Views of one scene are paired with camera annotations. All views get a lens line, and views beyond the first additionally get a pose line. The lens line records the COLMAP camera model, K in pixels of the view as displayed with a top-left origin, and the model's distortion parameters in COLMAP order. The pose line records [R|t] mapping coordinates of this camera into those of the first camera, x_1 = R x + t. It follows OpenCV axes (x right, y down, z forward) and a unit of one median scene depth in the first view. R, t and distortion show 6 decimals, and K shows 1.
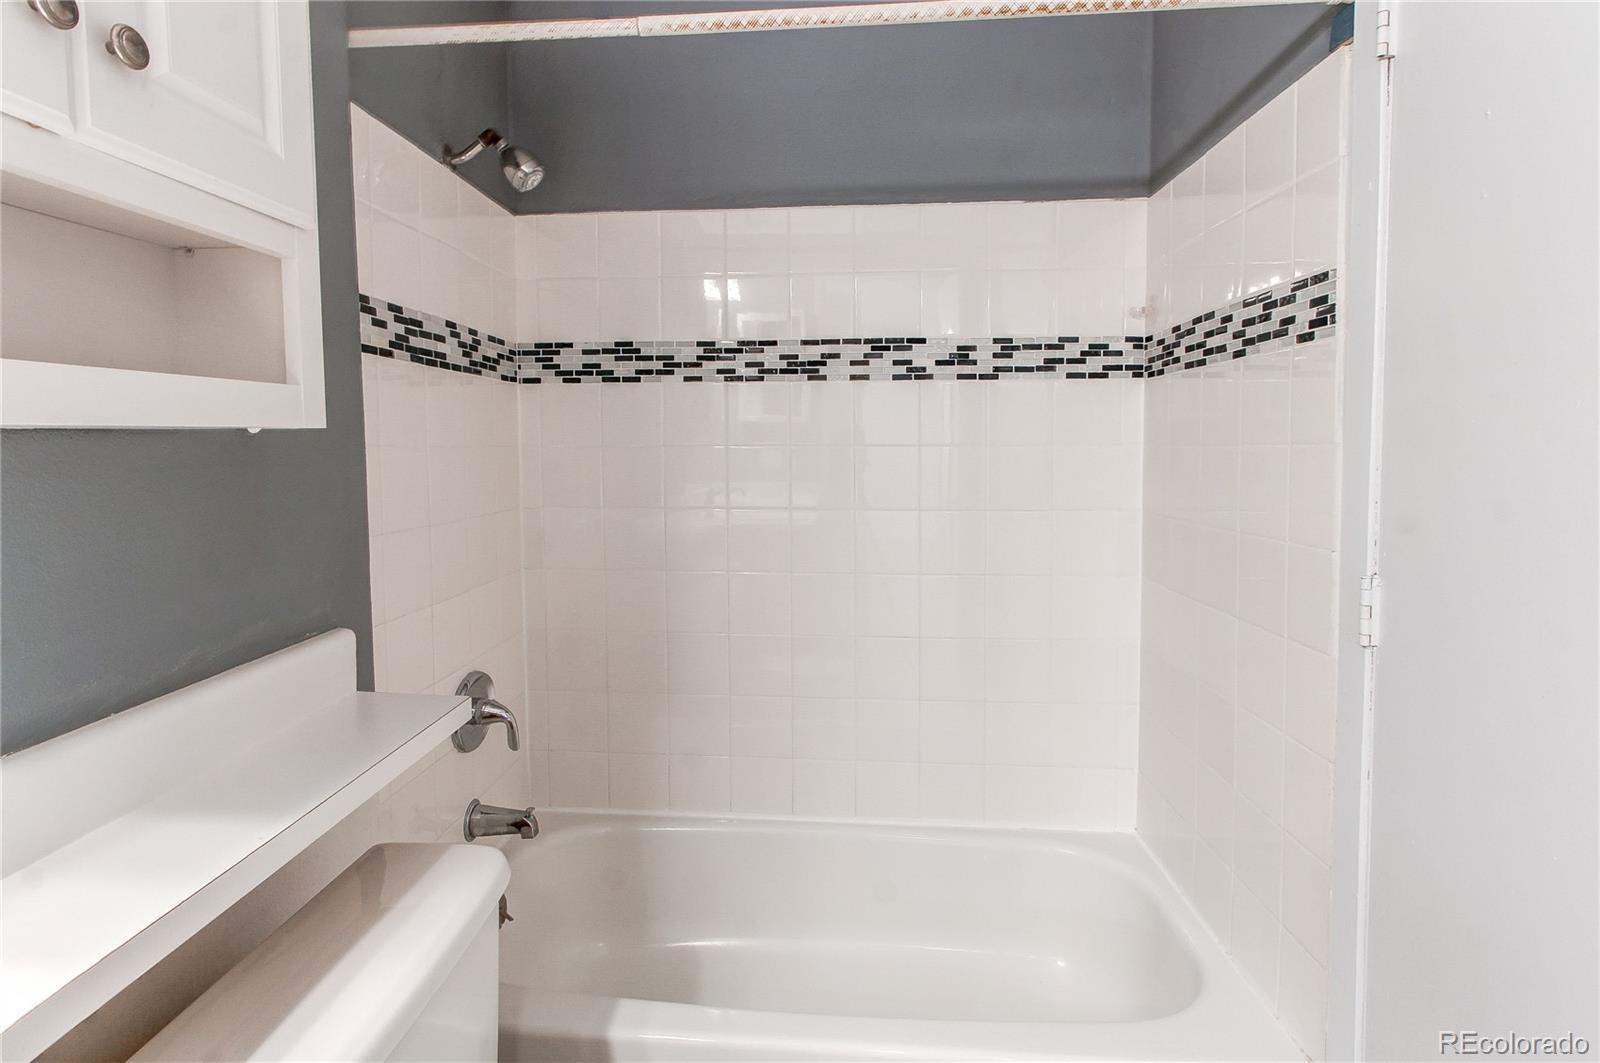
lens RADIAL K [[760.4, 0, 763.3], [0, 760.4, 486.4], [0, 0, 1]] dist [-0.003013, 0.003037]
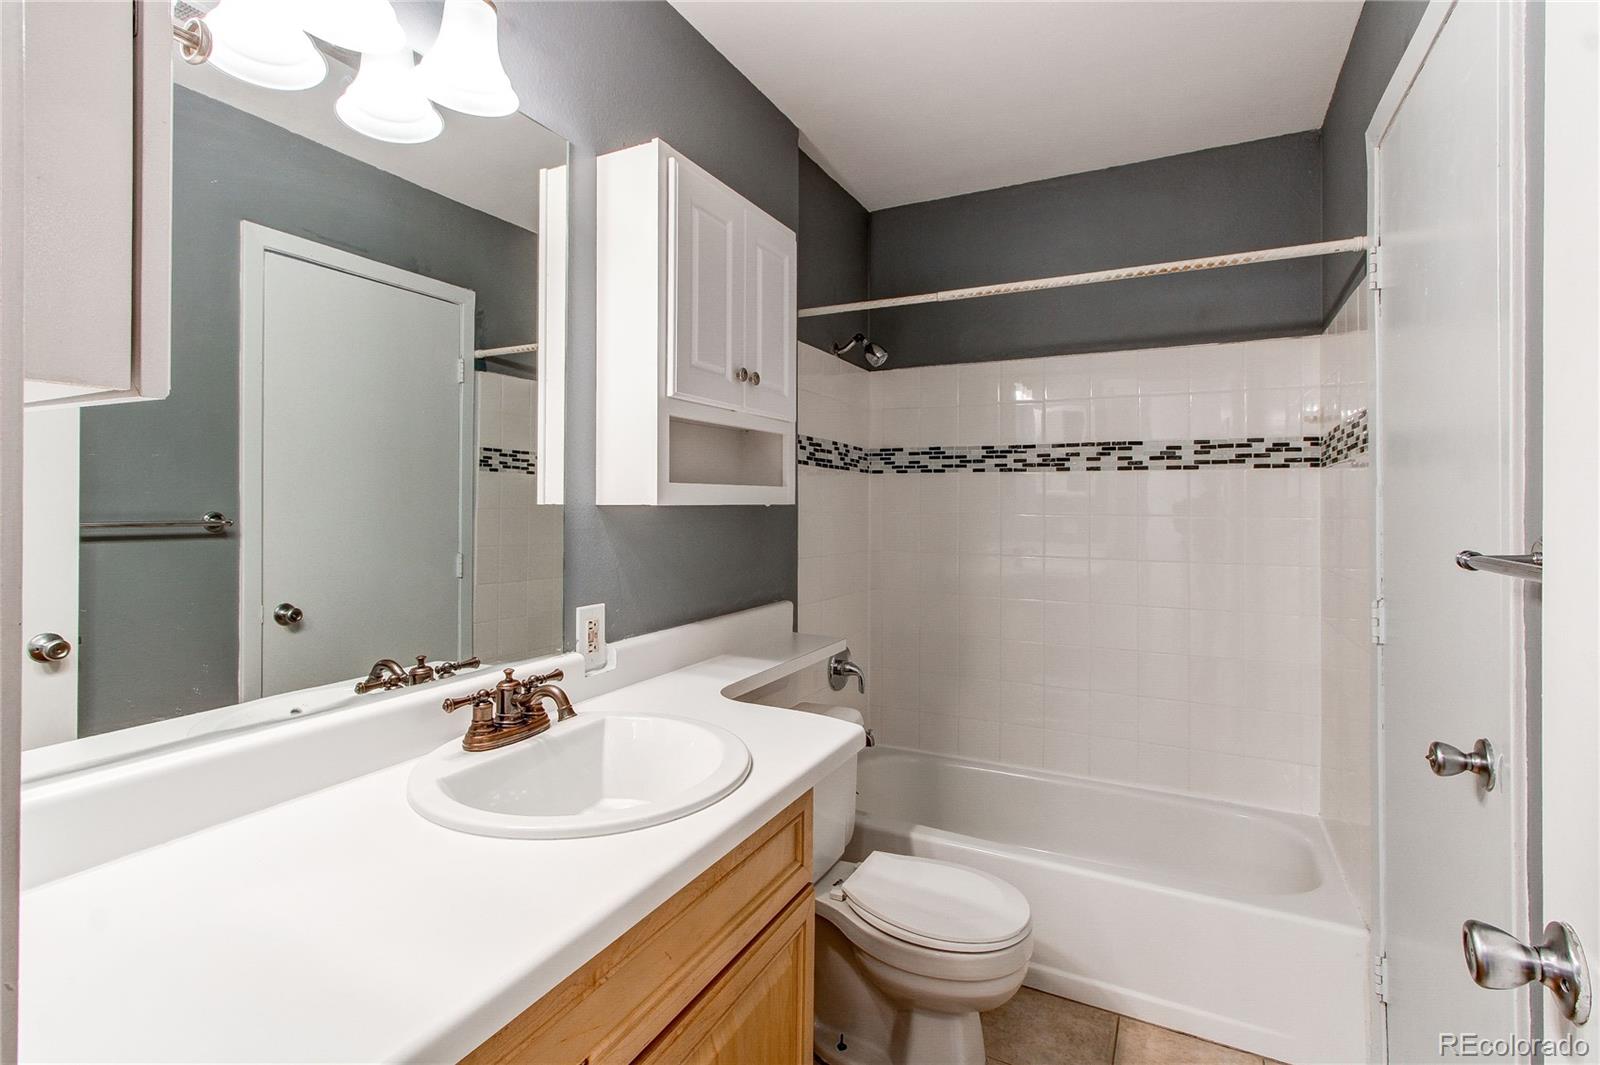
lens RADIAL K [[760.4, 0, 790.2], [0, 760.4, 505.0], [0, 0, 1]] dist [-0.003013, 0.003037]
pose [[0.921497, 0.008789, -0.388286, 0.159419], [-0.032813, 0.997931, -0.055284, 0.027412], [0.386996, 0.063685, 0.919879, -0.579663]]
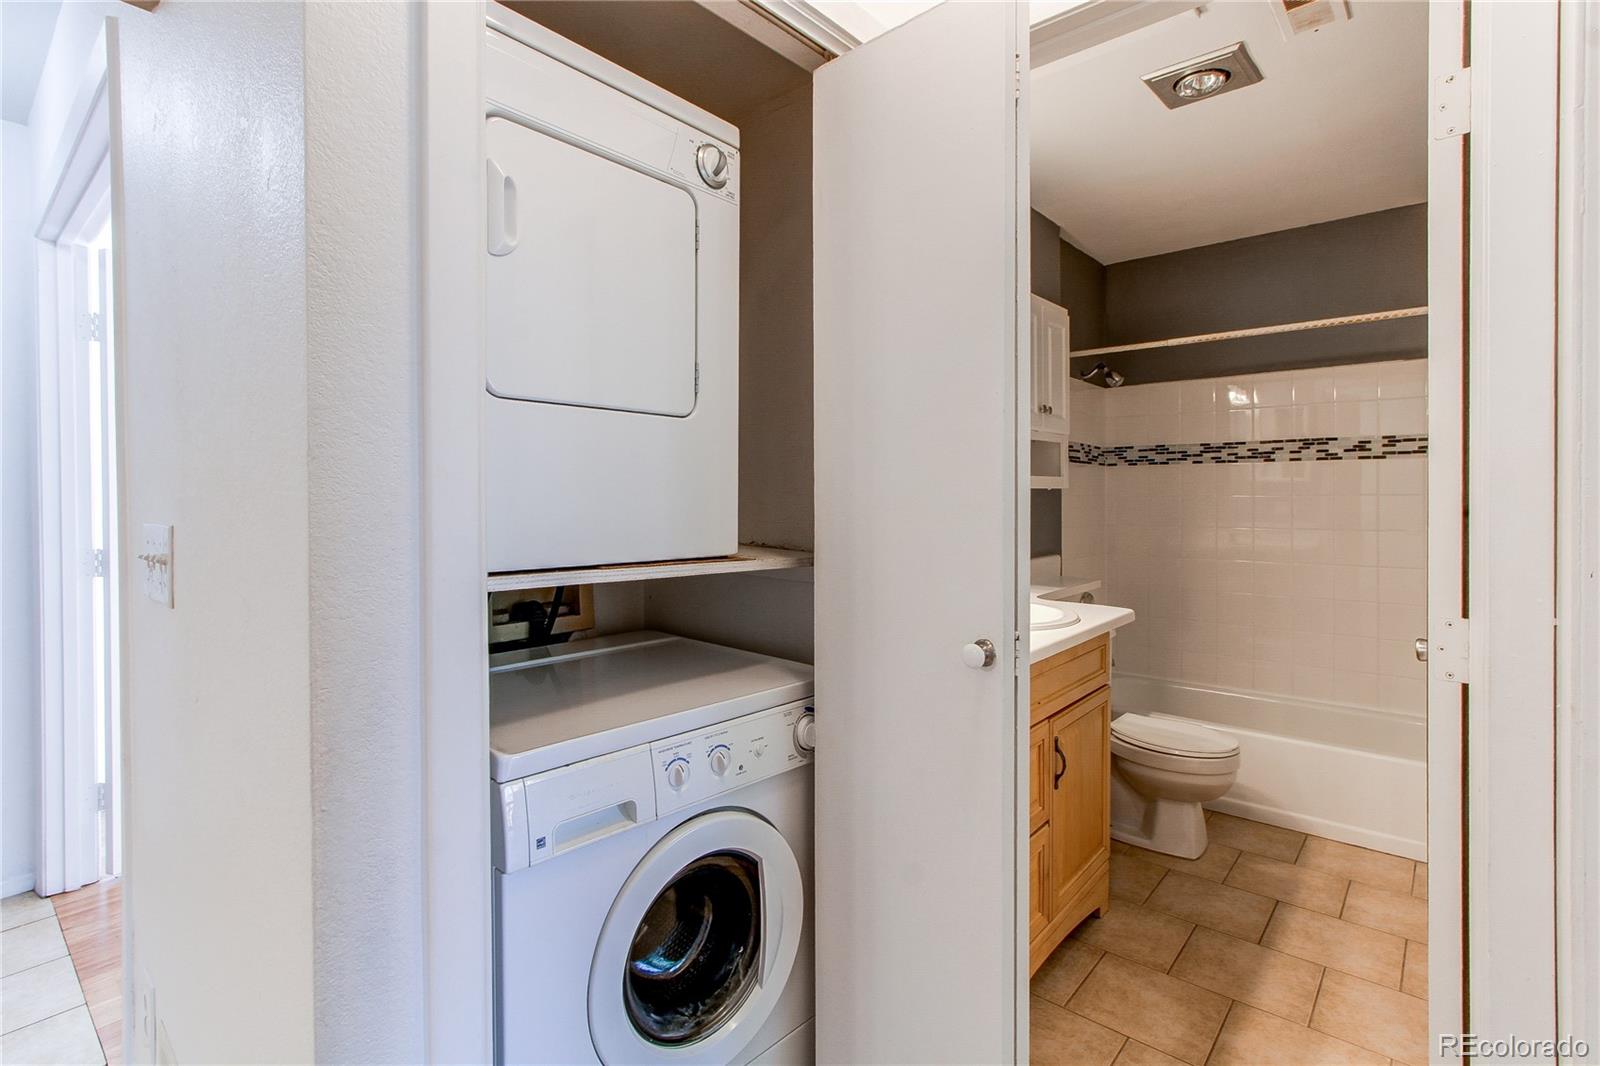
lens RADIAL K [[760.4, 0, 784.7], [0, 760.4, 506.8], [0, 0, 1]] dist [-0.003013, 0.003037]
pose [[0.799791, 0.007939, -0.600226, 0.250233], [-0.036966, 0.998666, -0.036046, 0.092688], [0.599139, 0.051017, 0.799018, -1.303256]]
